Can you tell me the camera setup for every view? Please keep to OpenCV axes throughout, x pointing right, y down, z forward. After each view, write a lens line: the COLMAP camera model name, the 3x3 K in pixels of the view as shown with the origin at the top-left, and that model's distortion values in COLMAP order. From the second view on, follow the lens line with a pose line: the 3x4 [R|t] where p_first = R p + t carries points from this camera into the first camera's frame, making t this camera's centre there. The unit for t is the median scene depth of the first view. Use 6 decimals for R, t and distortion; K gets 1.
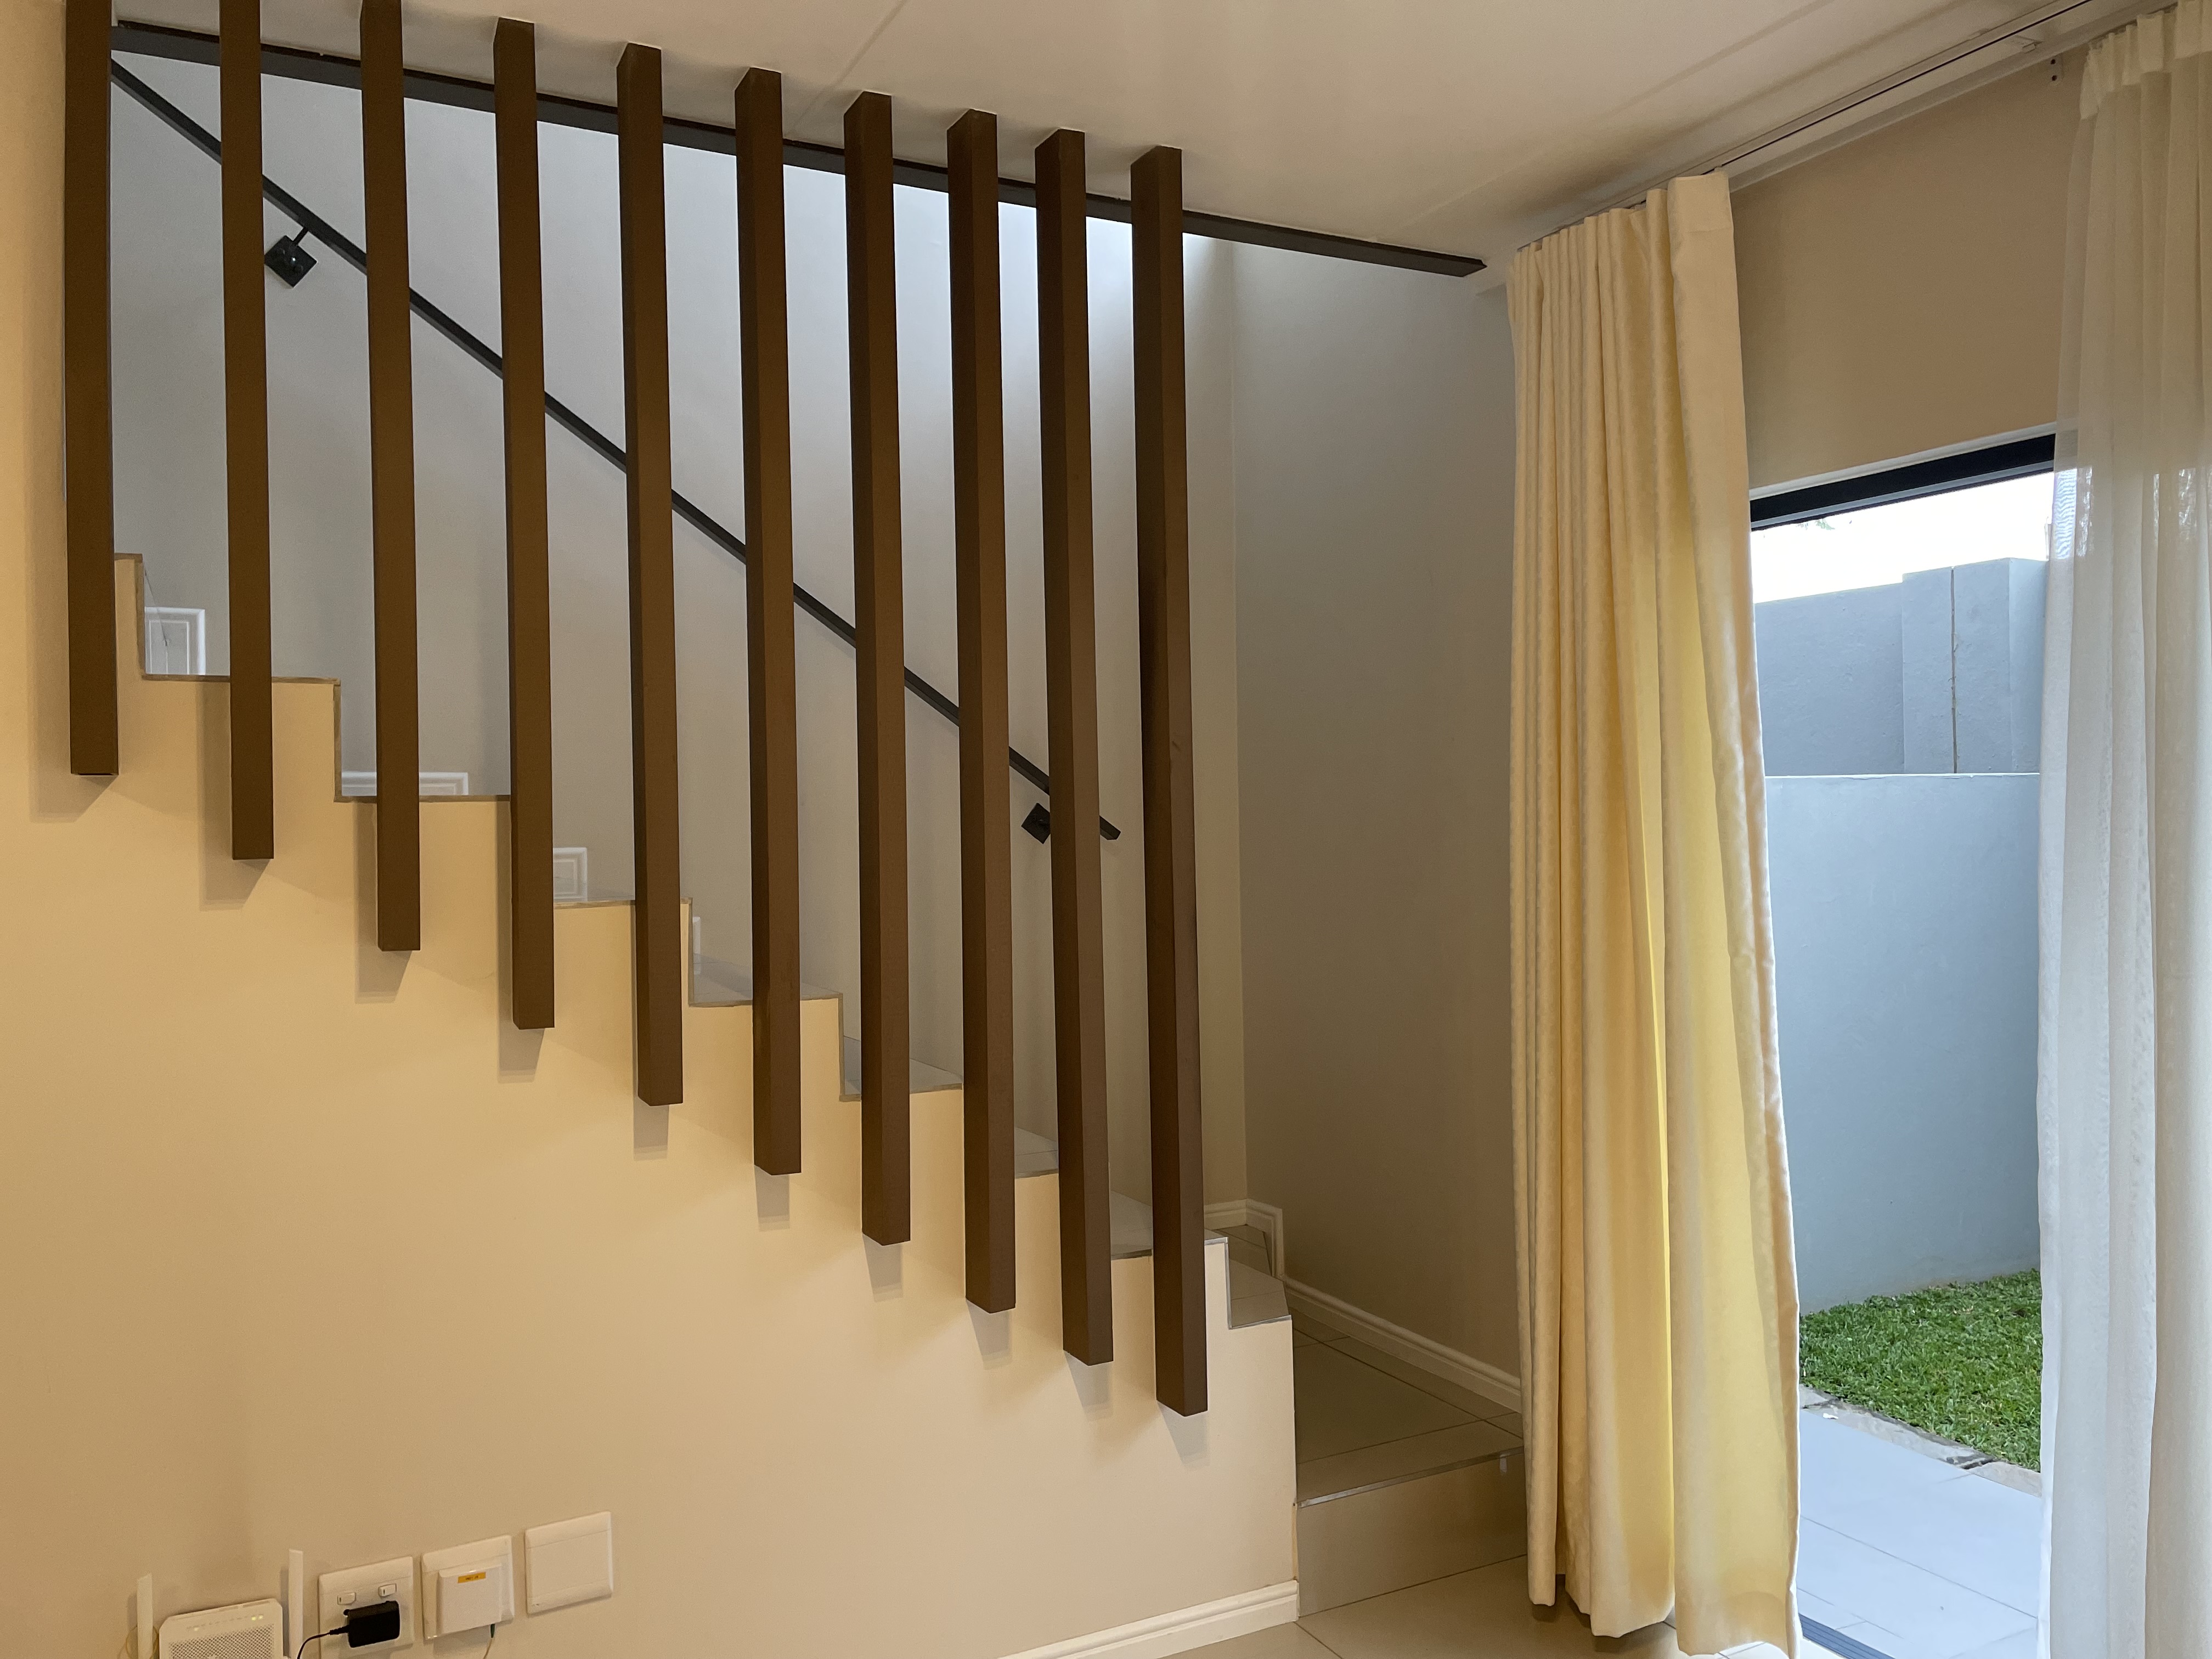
lens RADIAL K [[1668.3, 0, 1112.3], [0, 1668.3, 812.2], [0, 0, 1]] dist [0.089278, -0.124186]
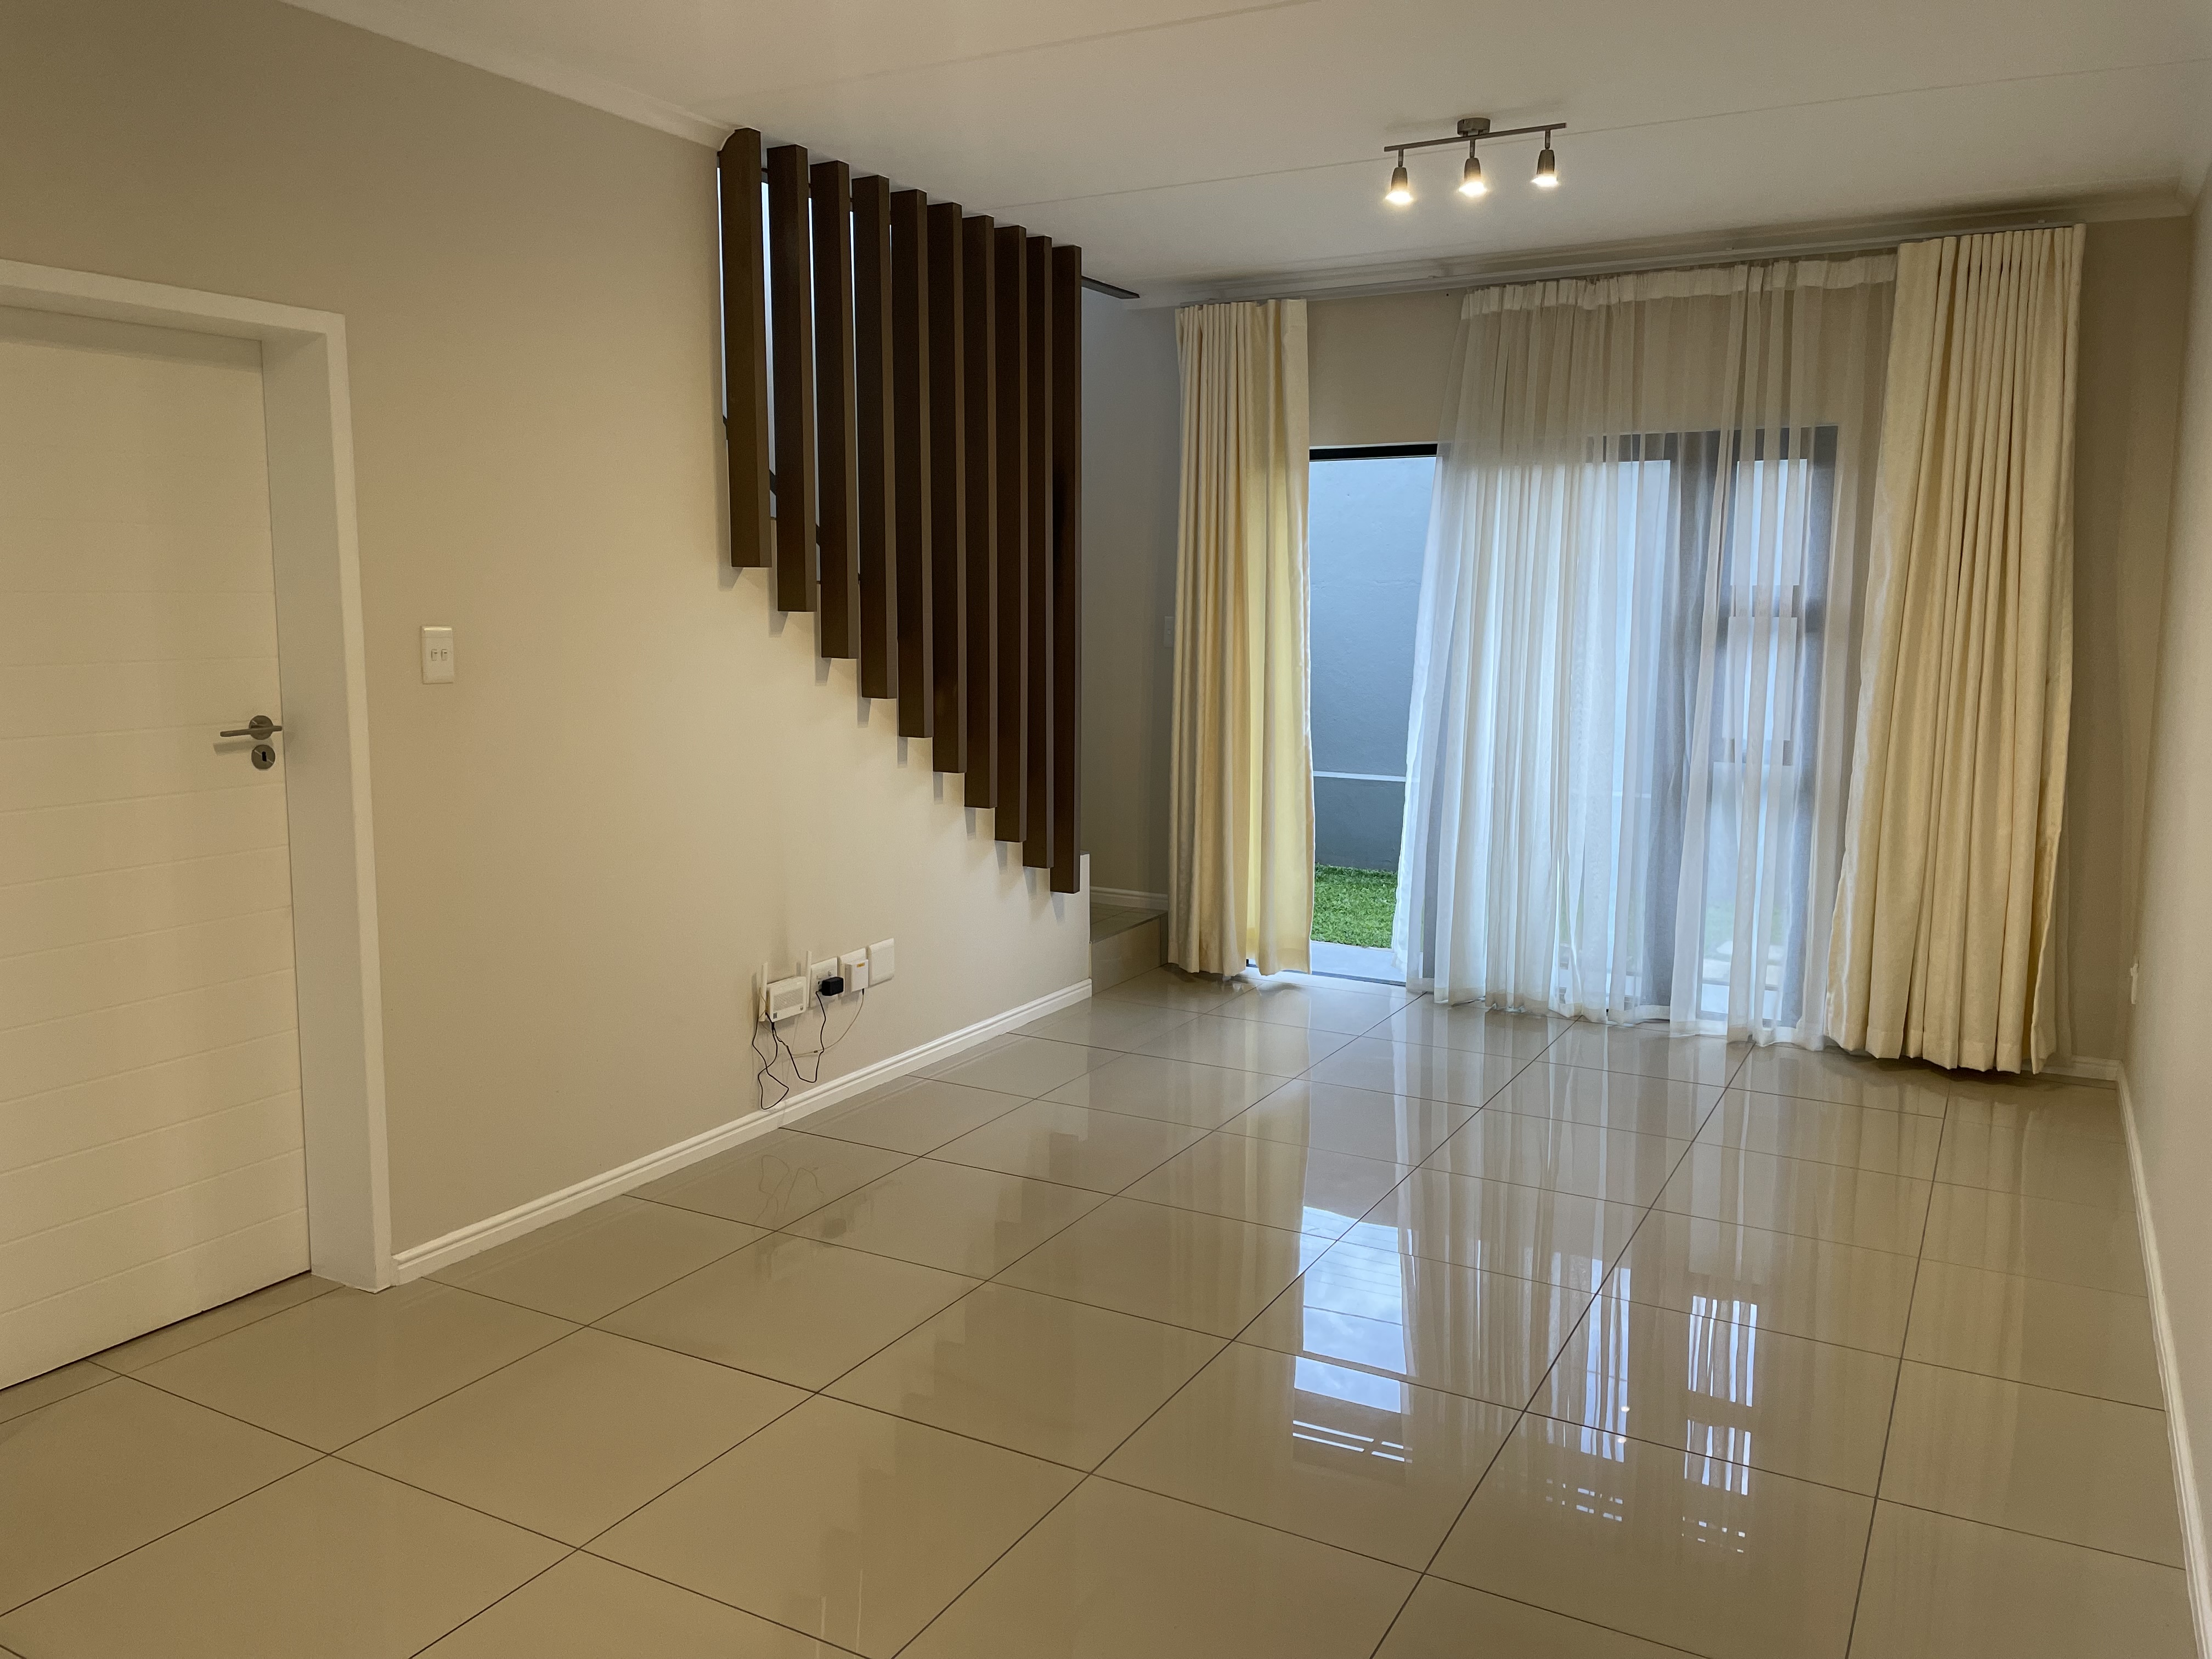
lens RADIAL K [[1668.3, 0, 1112.3], [0, 1668.3, 812.2], [0, 0, 1]] dist [0.089278, -0.124186]
pose [[0.833225, -0.053882, 0.550303, -1.190065], [-0.018565, 0.991953, 0.125235, 0.007126], [-0.552623, -0.114565, 0.825520, -0.796438]]
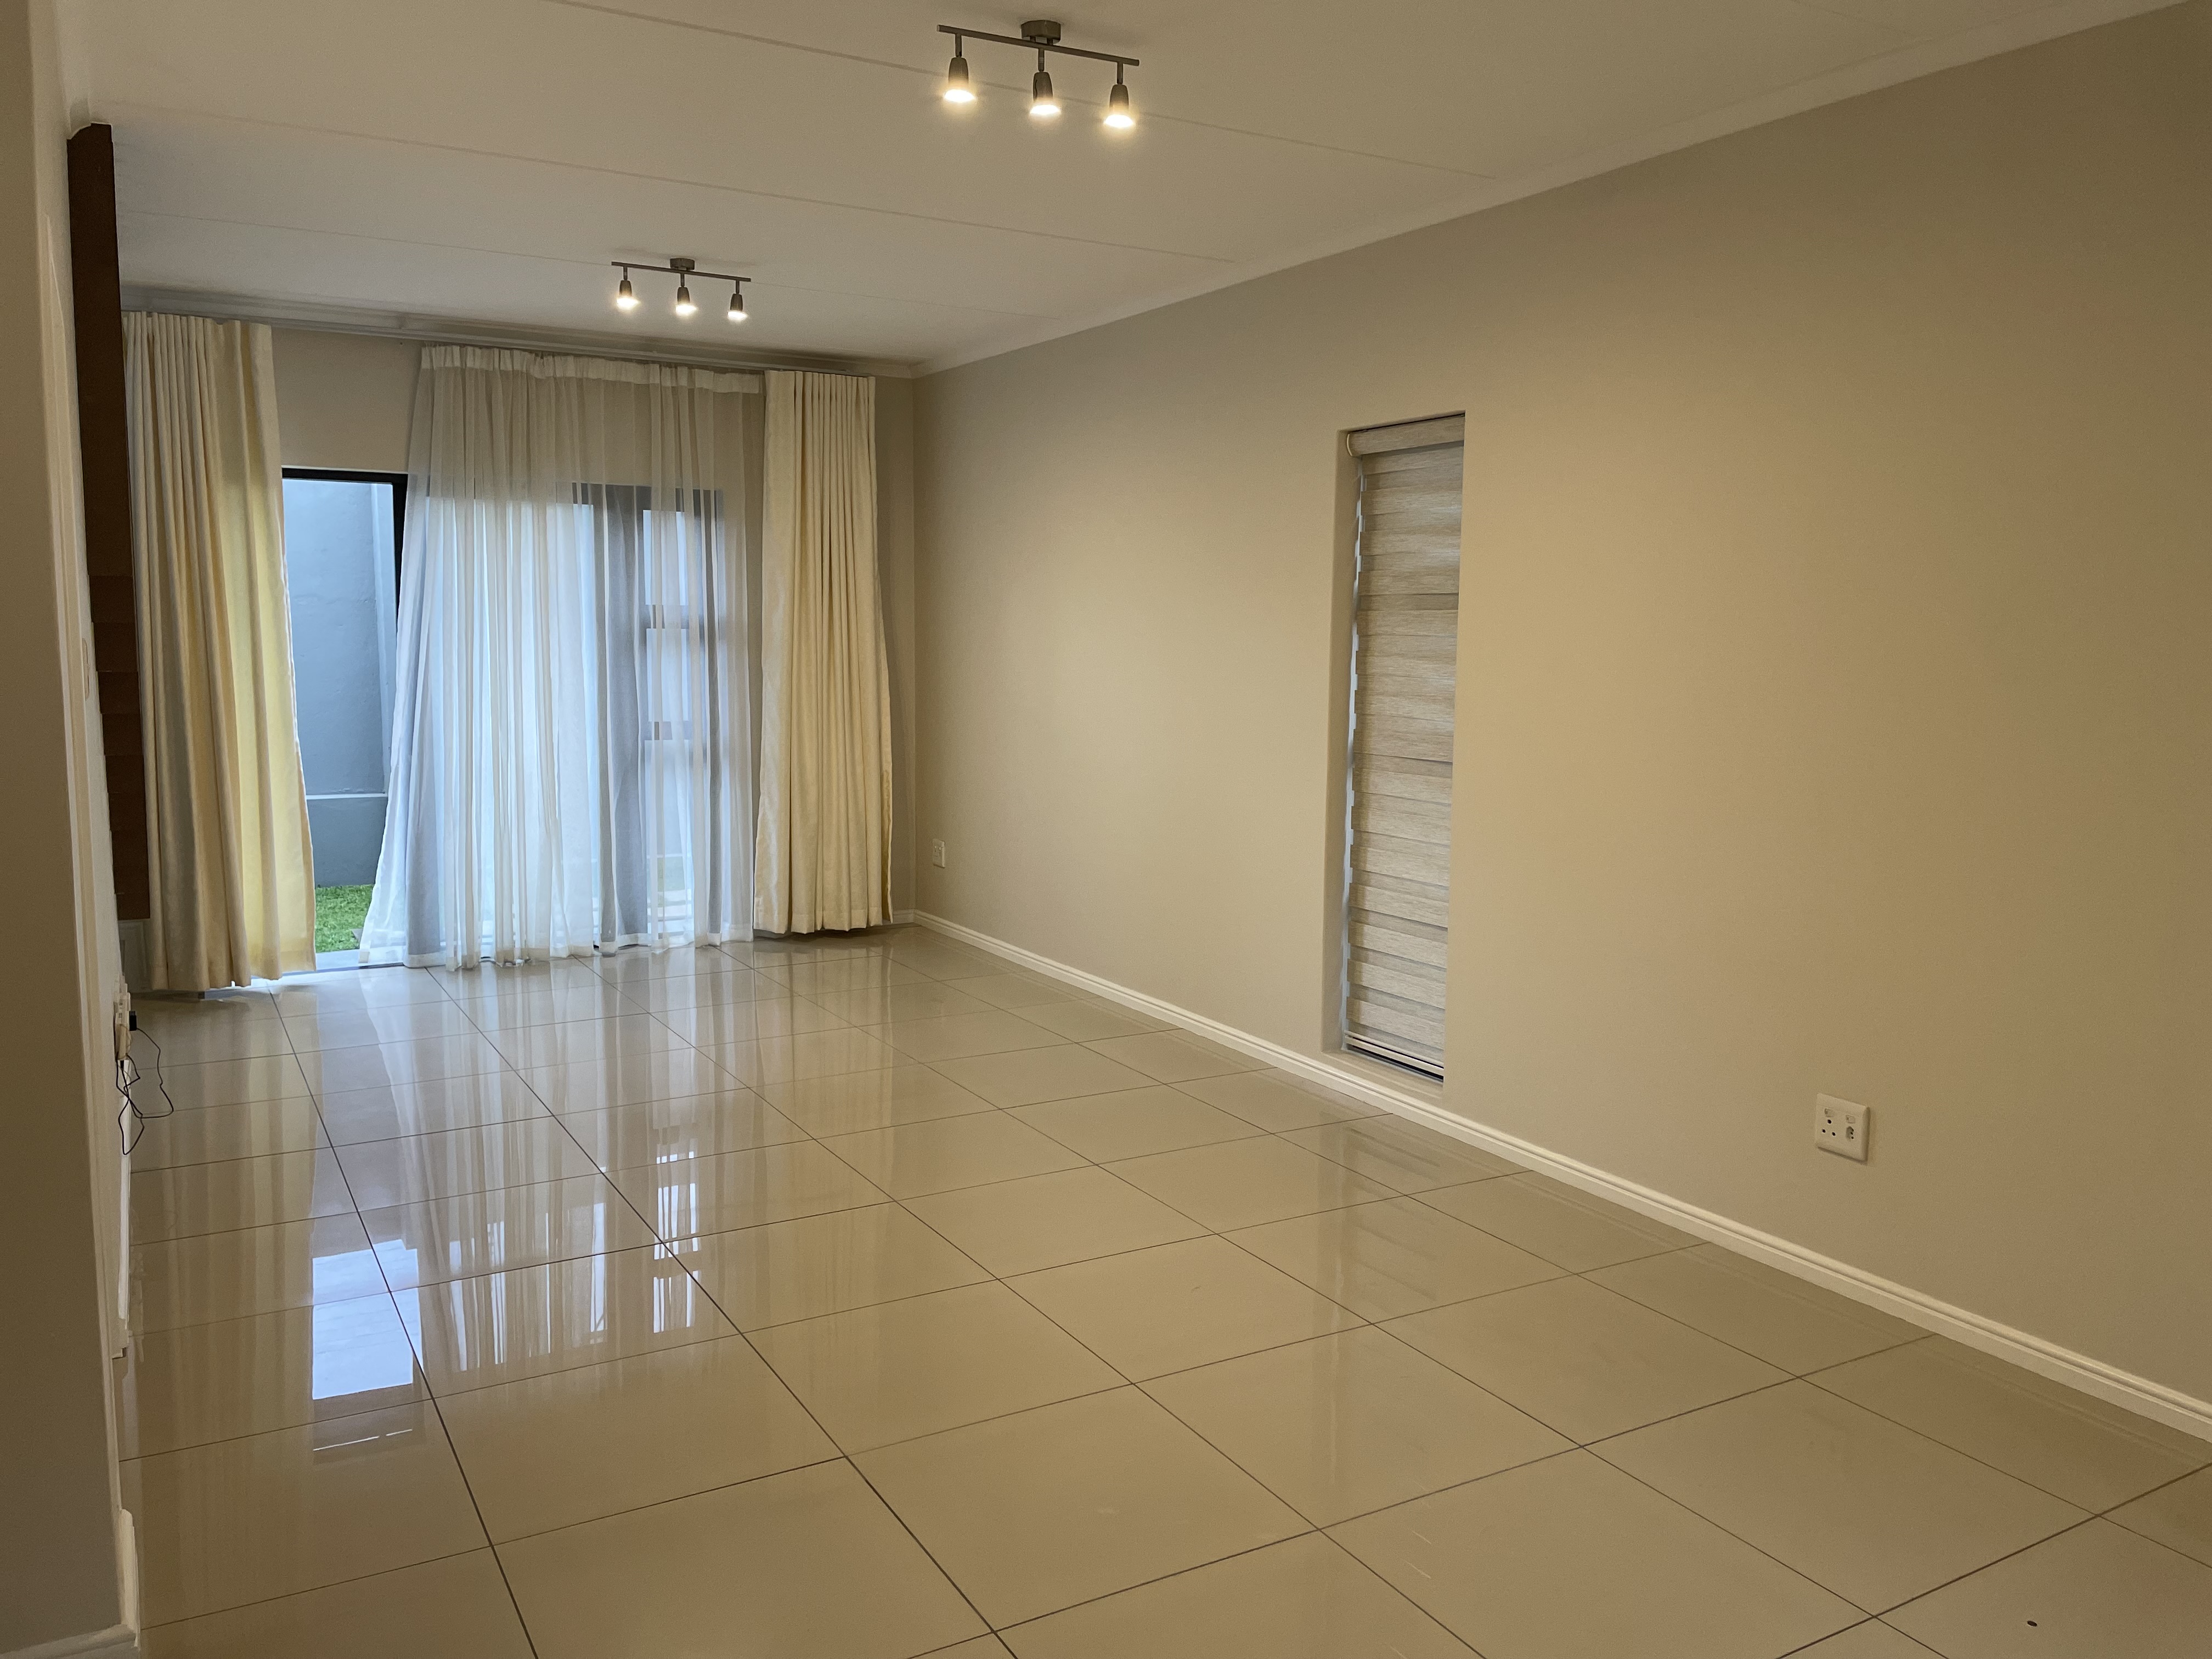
lens RADIAL K [[1668.3, 0, 1112.3], [0, 1668.3, 812.2], [0, 0, 1]] dist [0.089278, -0.124186]
pose [[-0.046145, -0.099276, 0.993989, -2.253025], [-0.011234, 0.995038, 0.098859, 0.035747], [-0.998872, -0.006605, -0.047031, -0.023631]]
